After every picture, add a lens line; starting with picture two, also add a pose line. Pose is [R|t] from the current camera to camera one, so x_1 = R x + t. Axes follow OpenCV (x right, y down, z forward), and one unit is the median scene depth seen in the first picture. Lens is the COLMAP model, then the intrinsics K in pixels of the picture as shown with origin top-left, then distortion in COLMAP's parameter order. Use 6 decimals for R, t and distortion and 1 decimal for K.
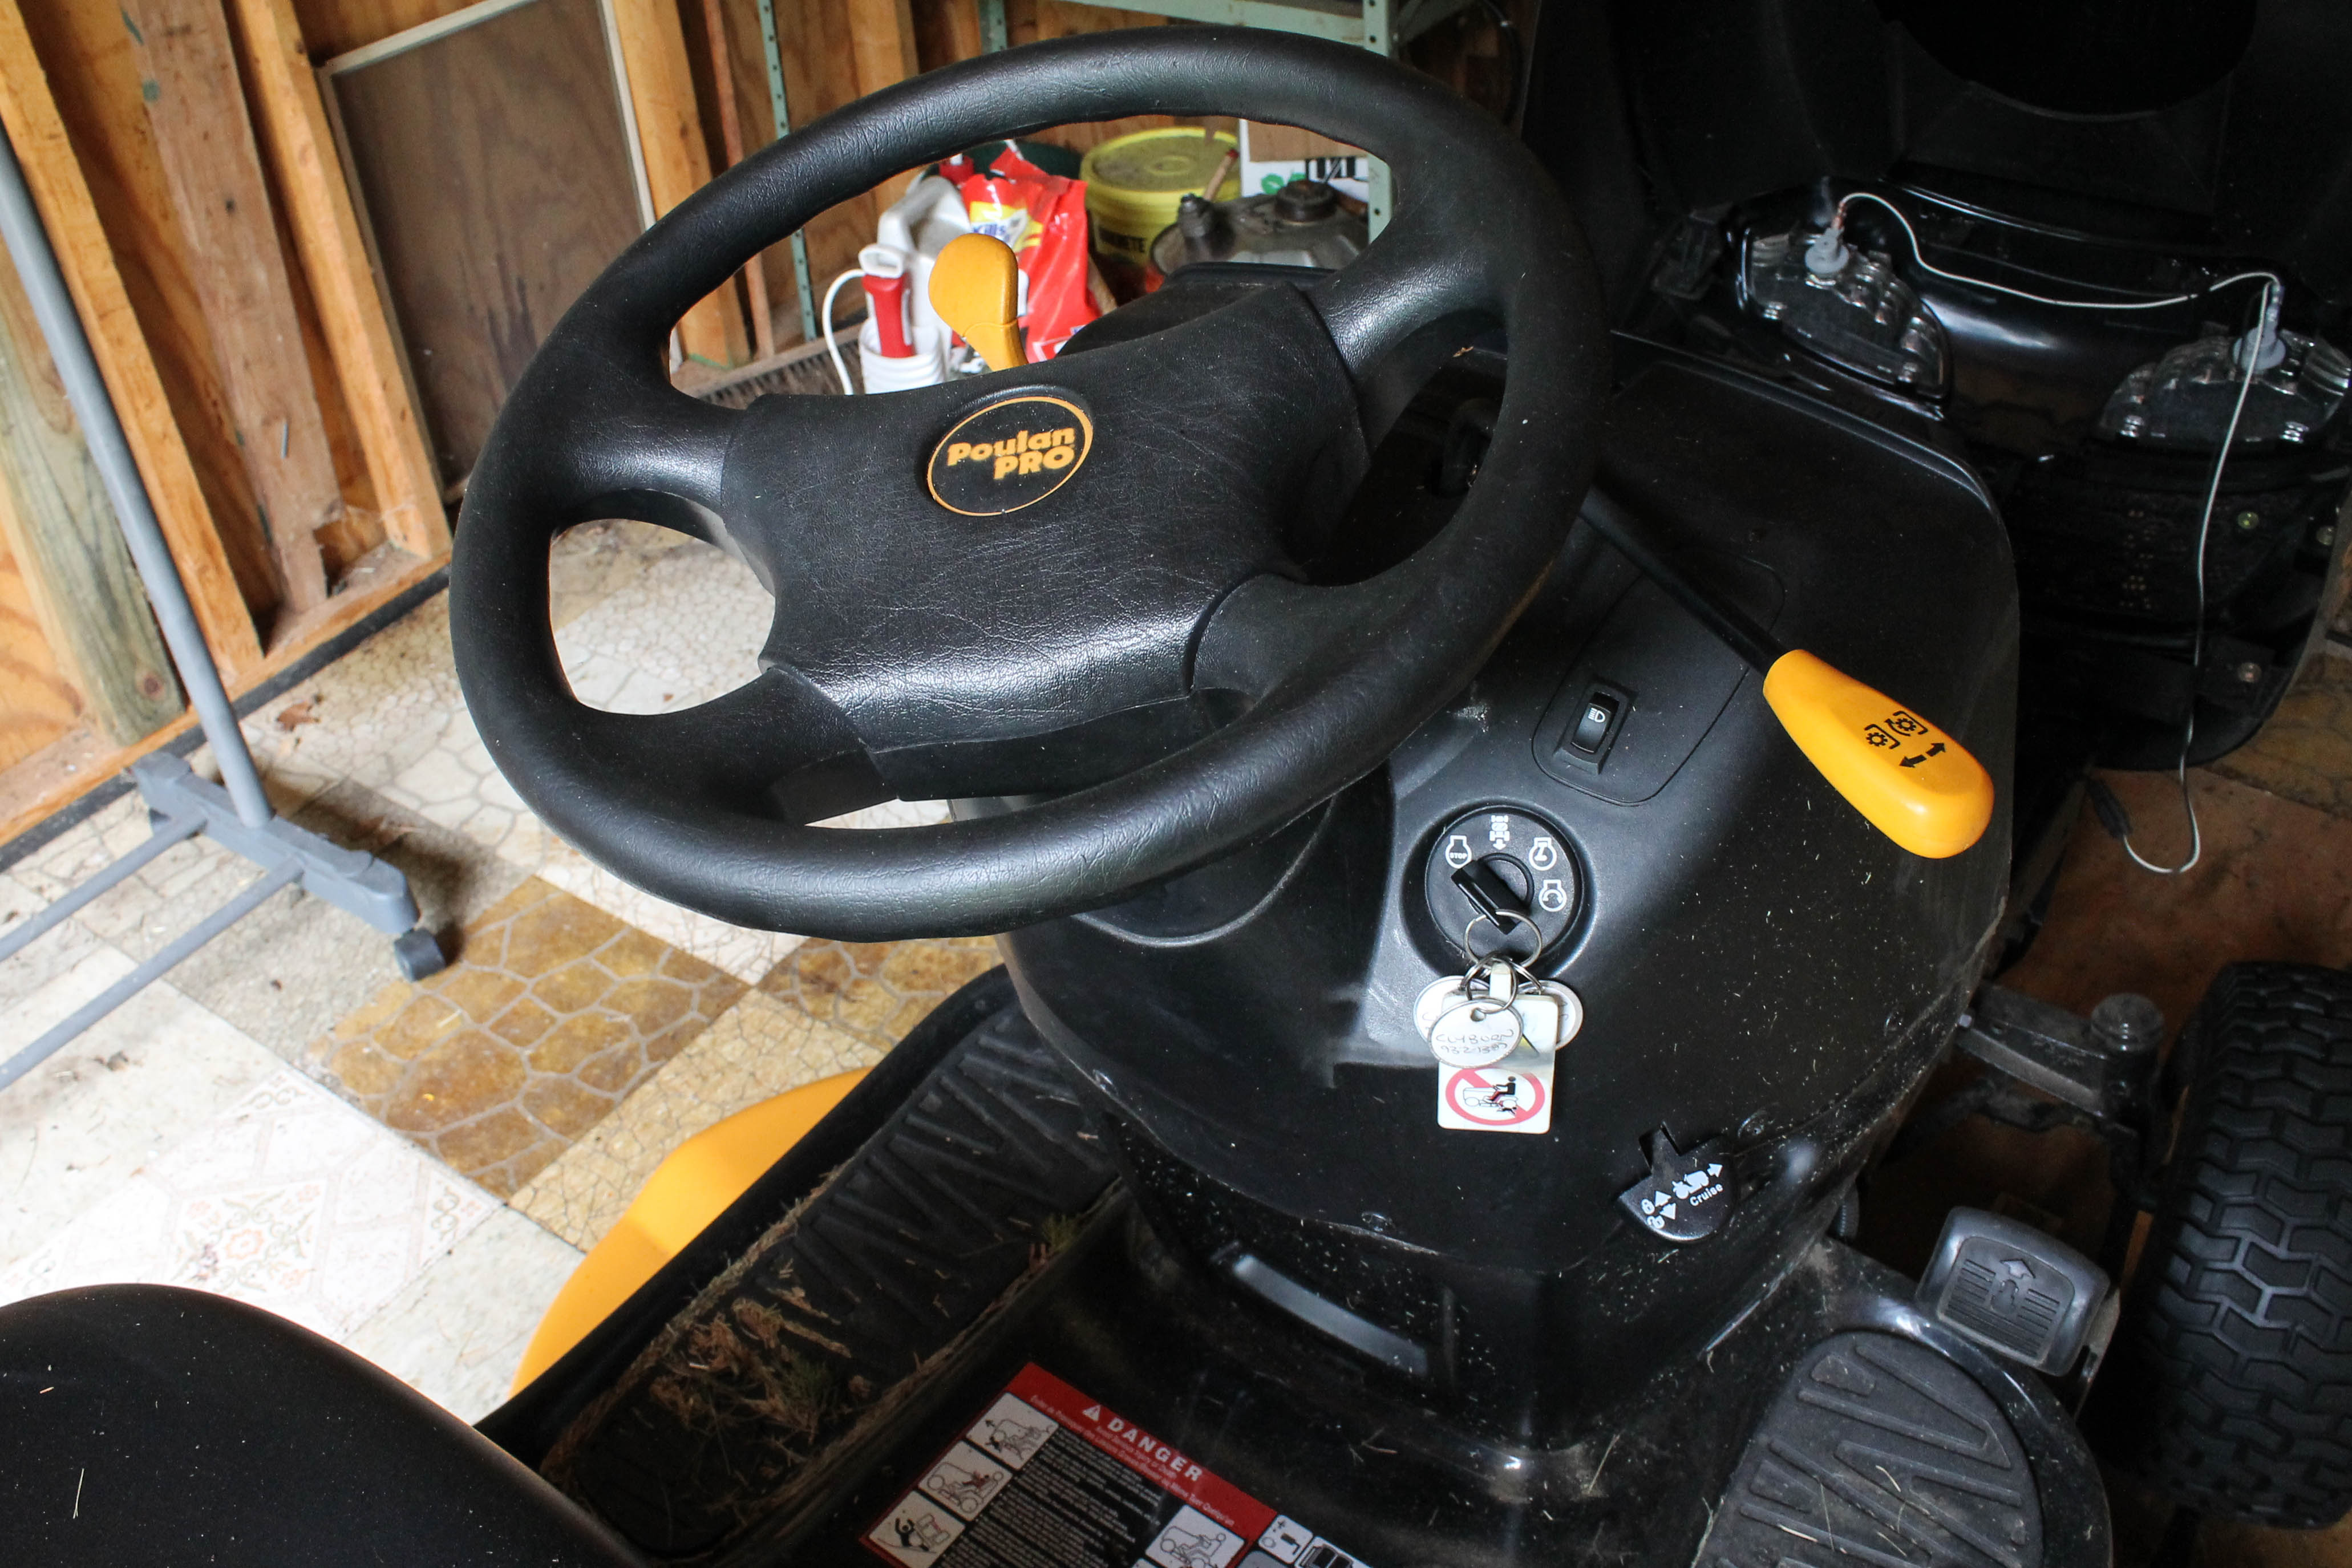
lens RADIAL K [[2013.9, 0, 1176.0], [0, 2013.9, 784.0], [0, 0, 1]] dist [-0.129291, 0.002668]
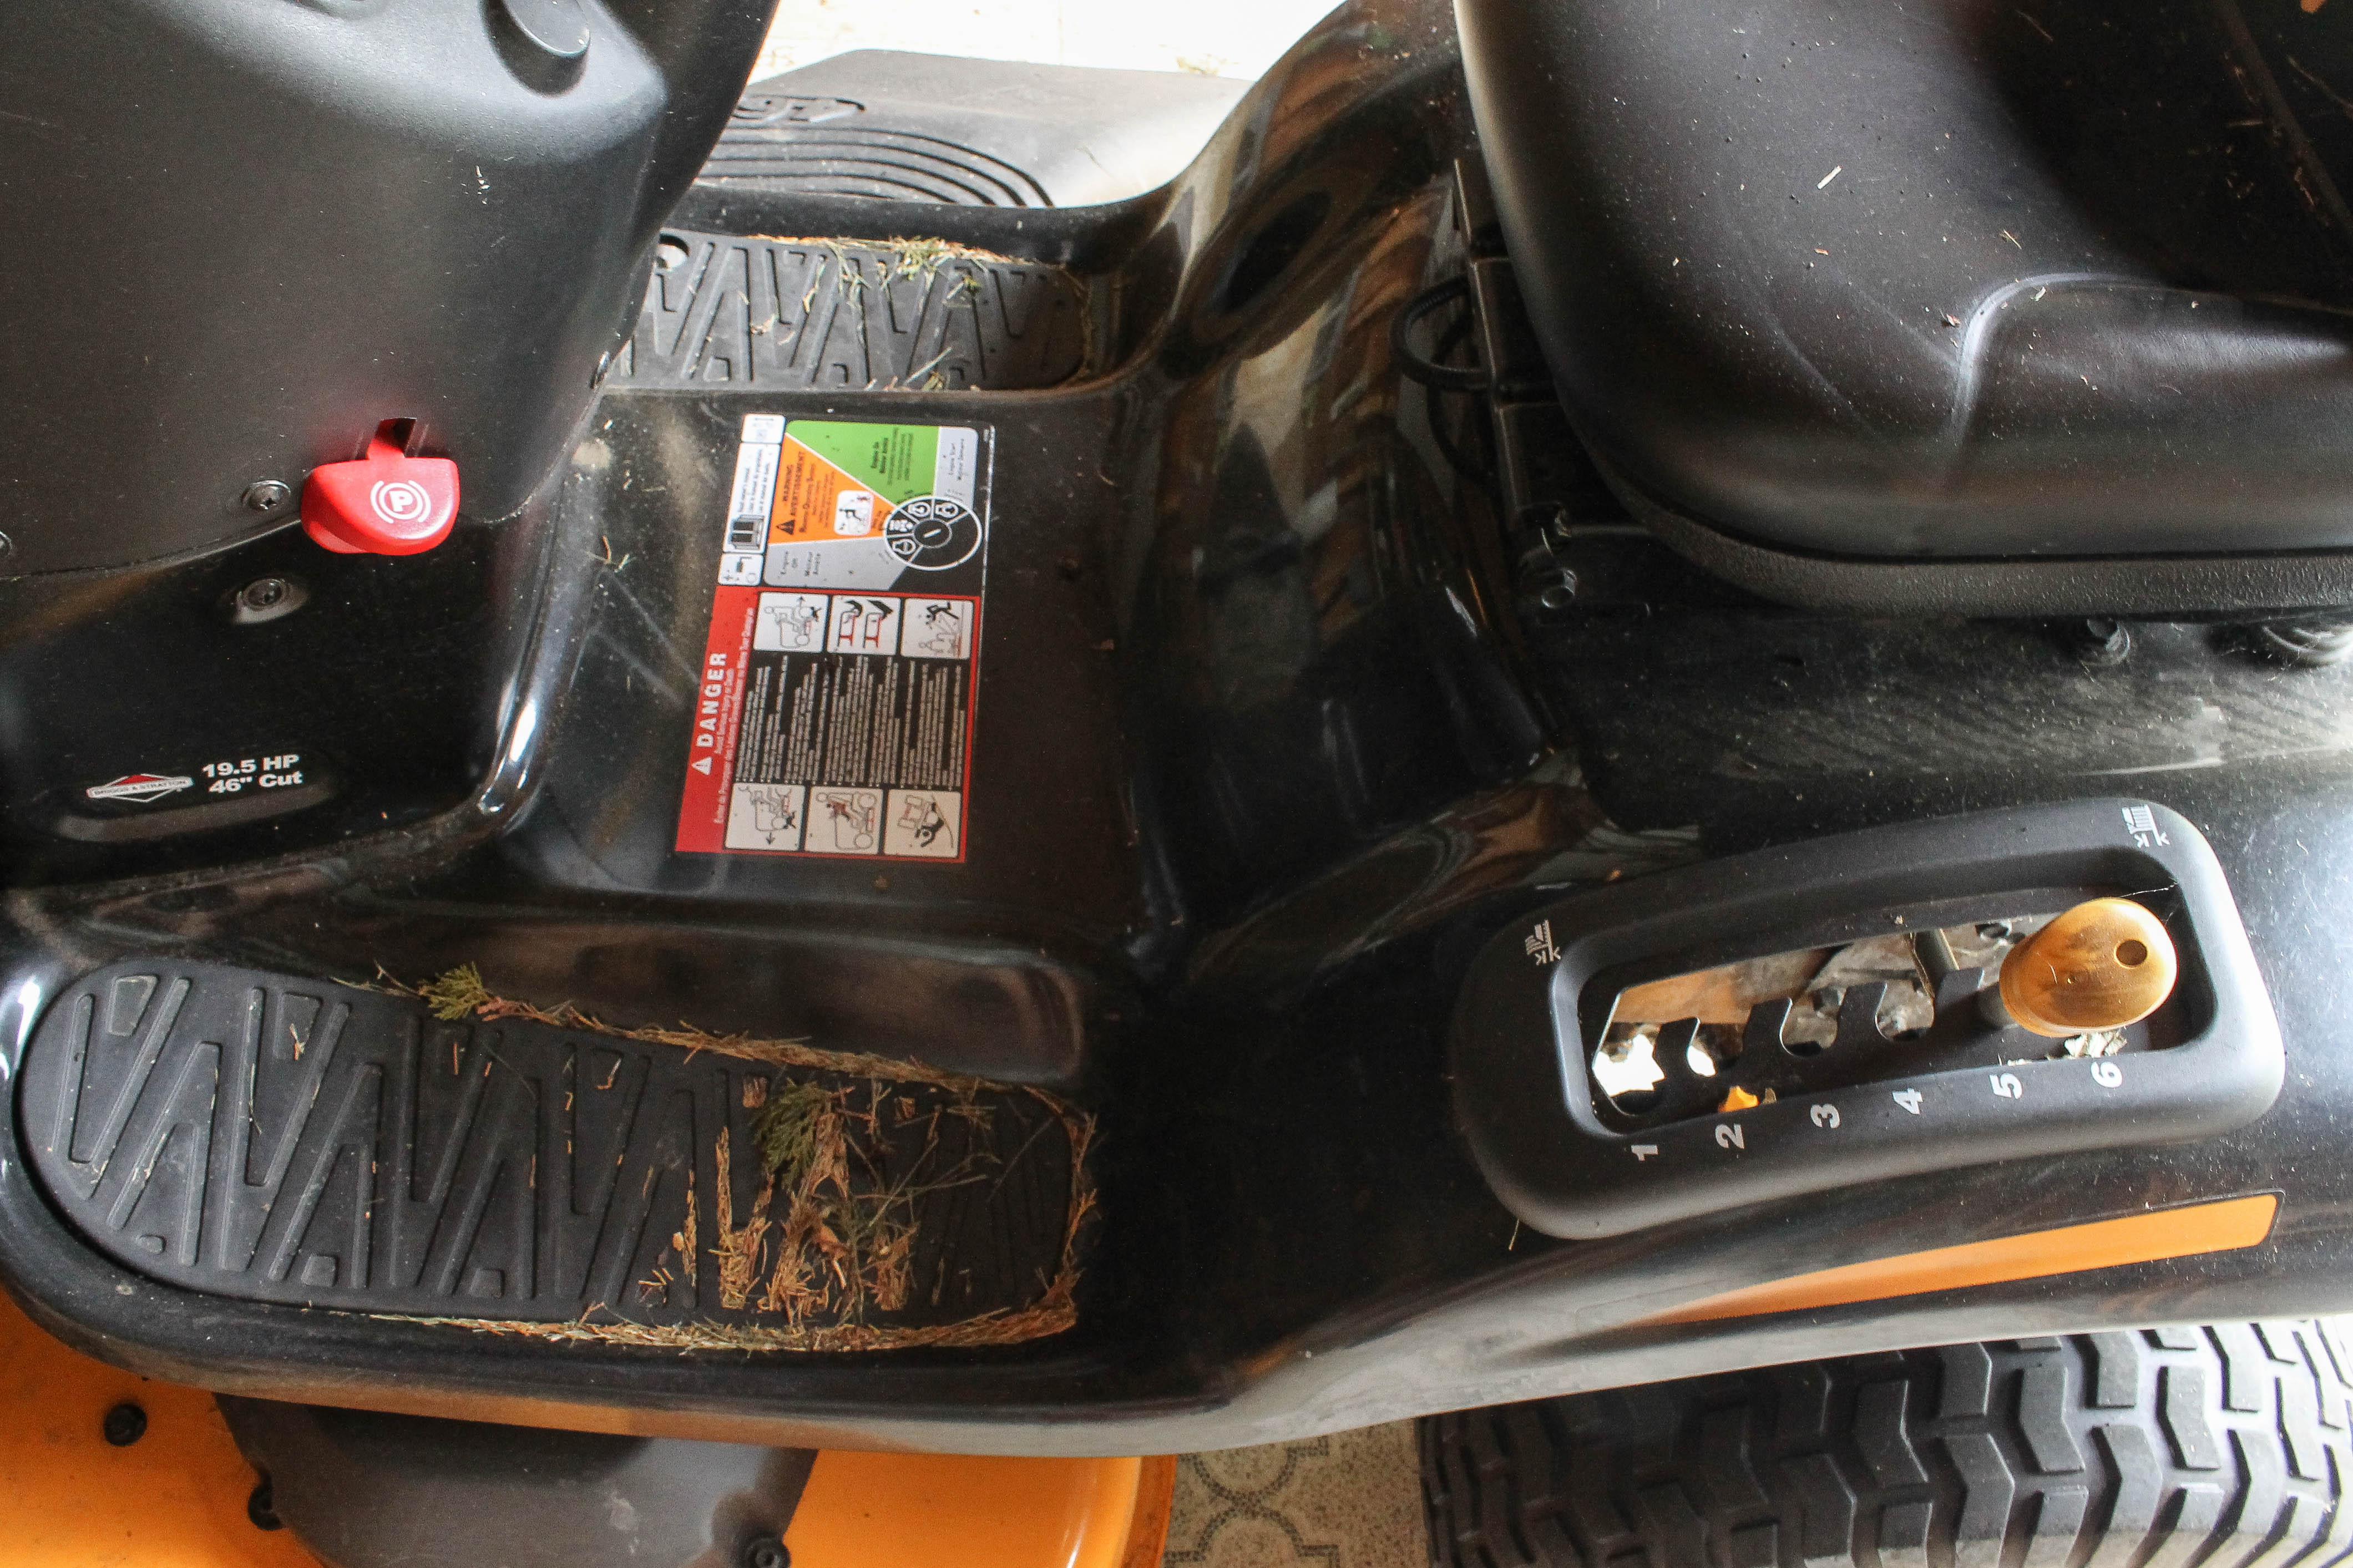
lens RADIAL K [[1915.6, 0, 1176.5], [0, 1915.6, 784.0], [0, 0, 1]] dist [-0.161507, 0.122866]
pose [[-0.611750, -0.662793, 0.431818, -0.577572], [0.422622, 0.187606, 0.886676, -0.378683], [-0.668695, 0.724920, 0.165343, 0.737138]]
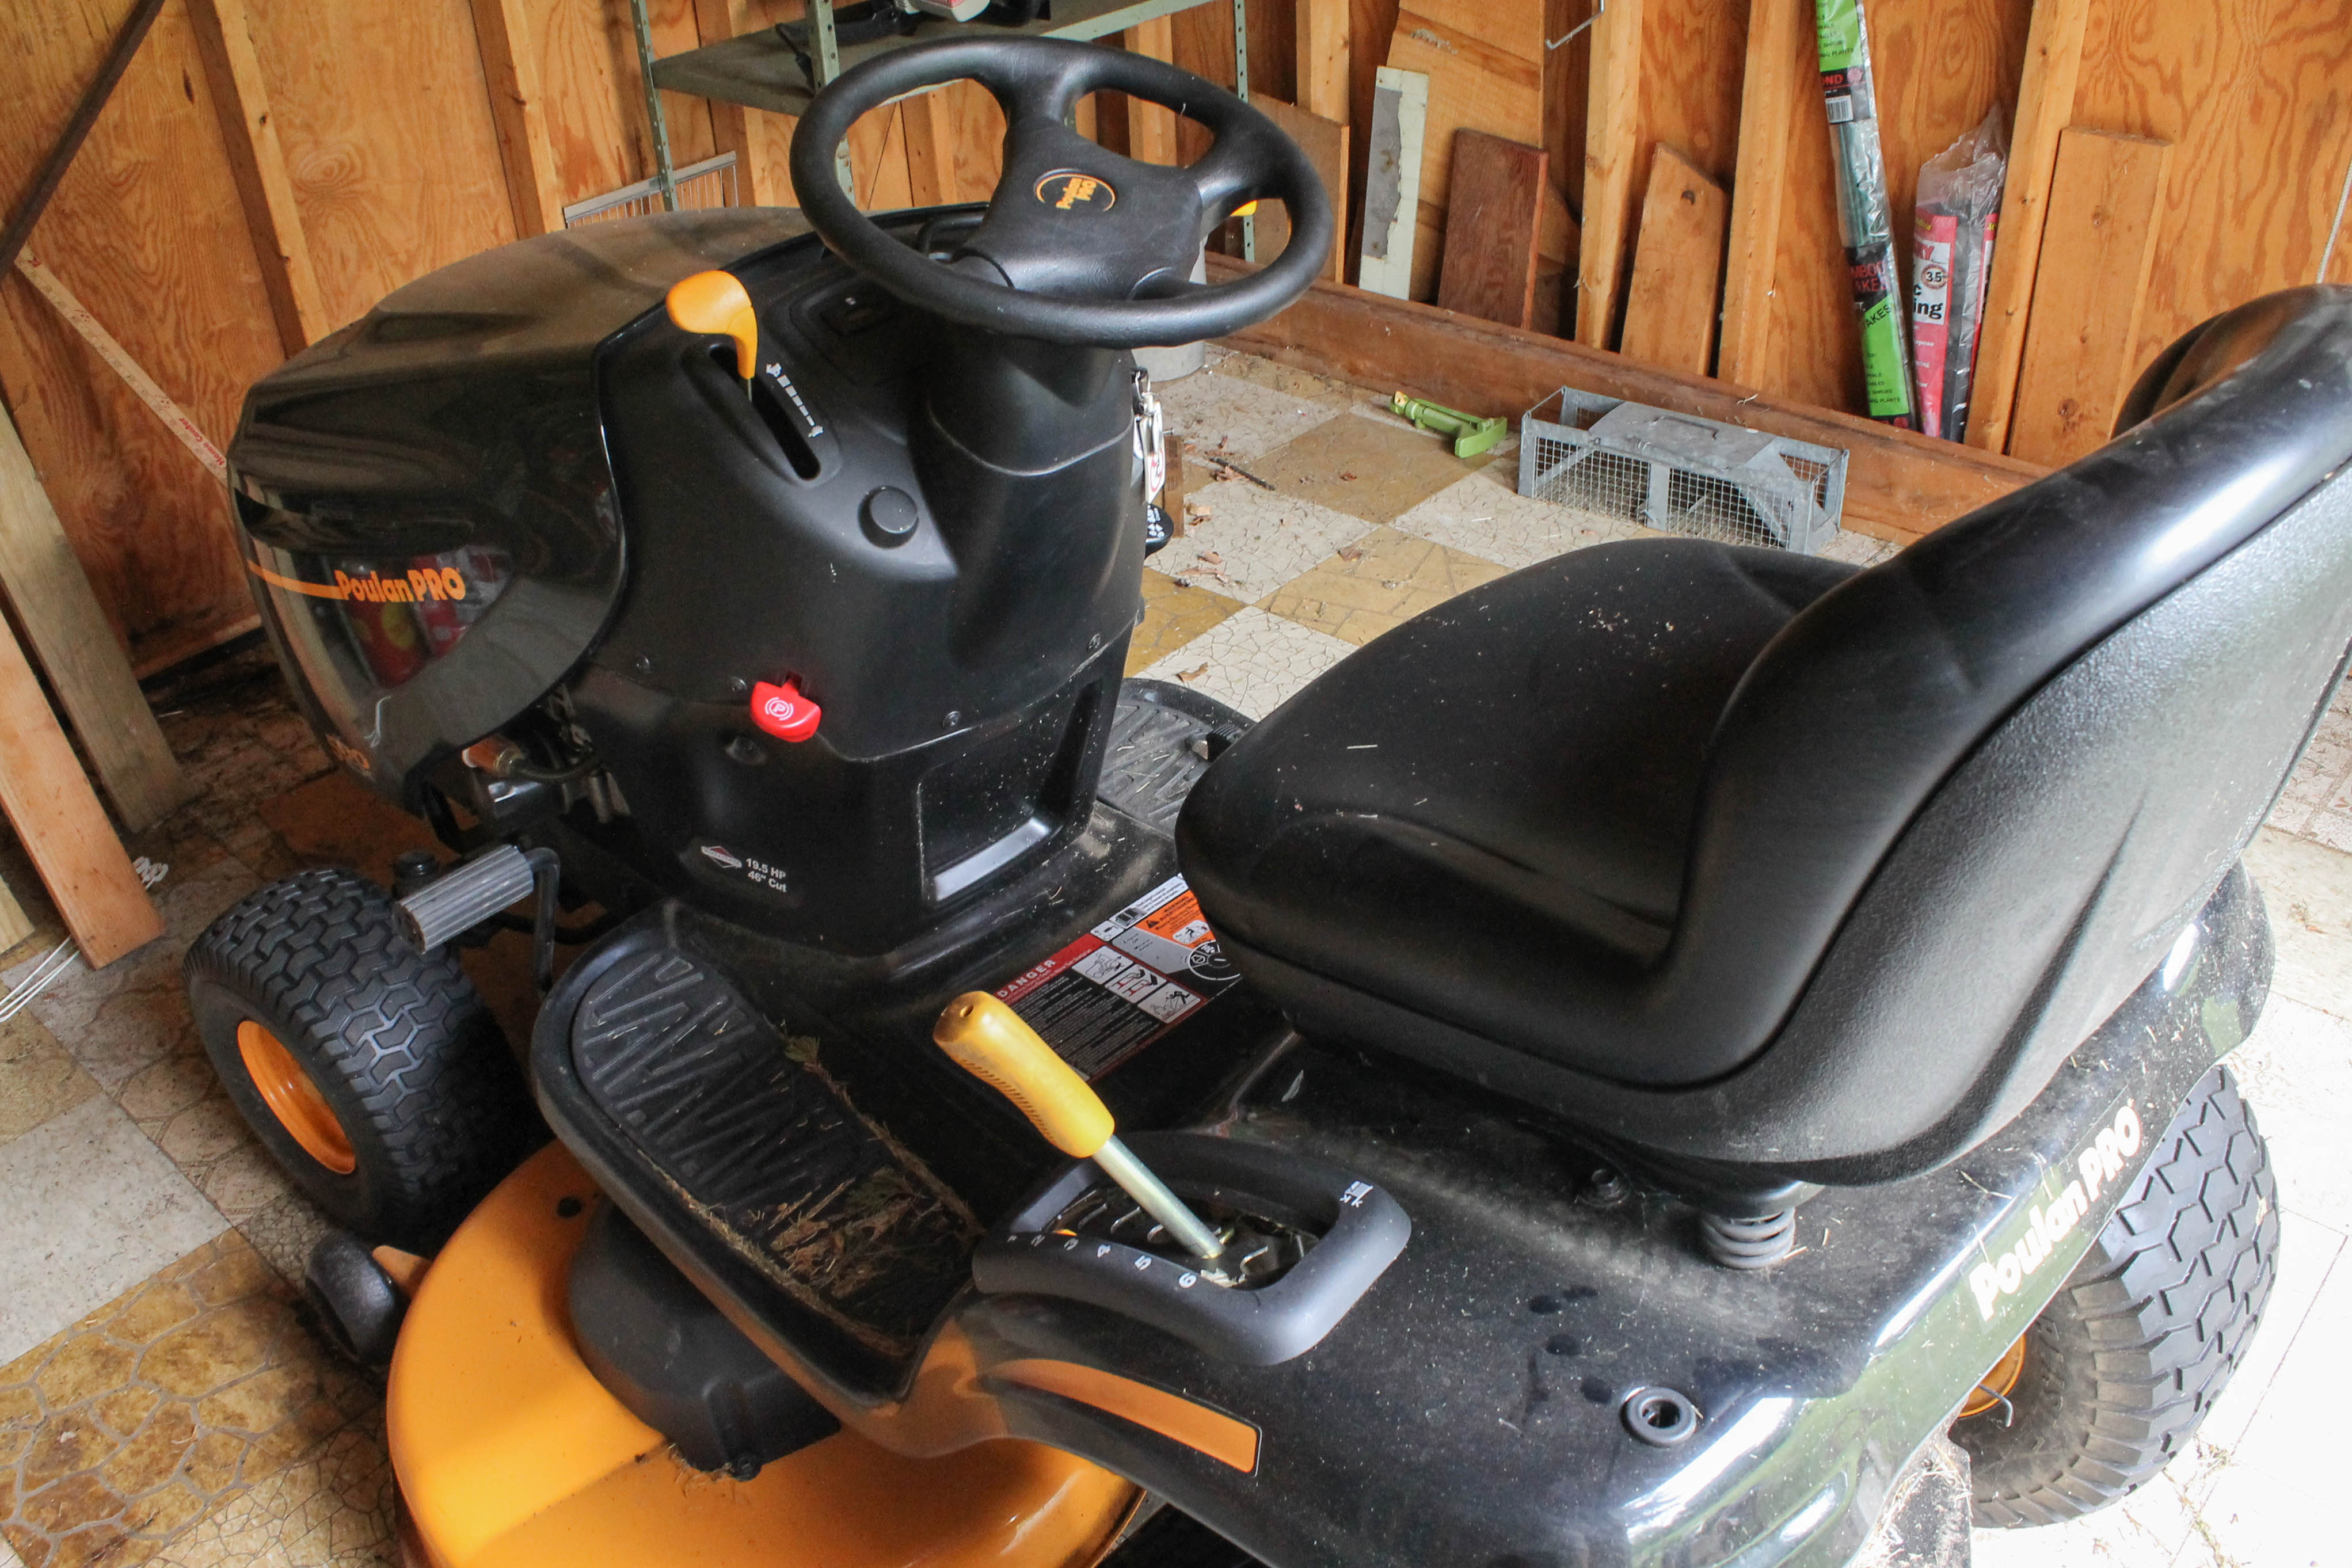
lens RADIAL K [[2014.0, 0, 1176.0], [0, 2014.0, 784.0], [0, 0, 1]] dist [-0.129291, 0.002668]
pose [[0.132828, -0.506430, 0.851989, -1.262656], [0.648372, 0.694560, 0.311770, -0.182617], [-0.749647, 0.510994, 0.420612, 0.182651]]
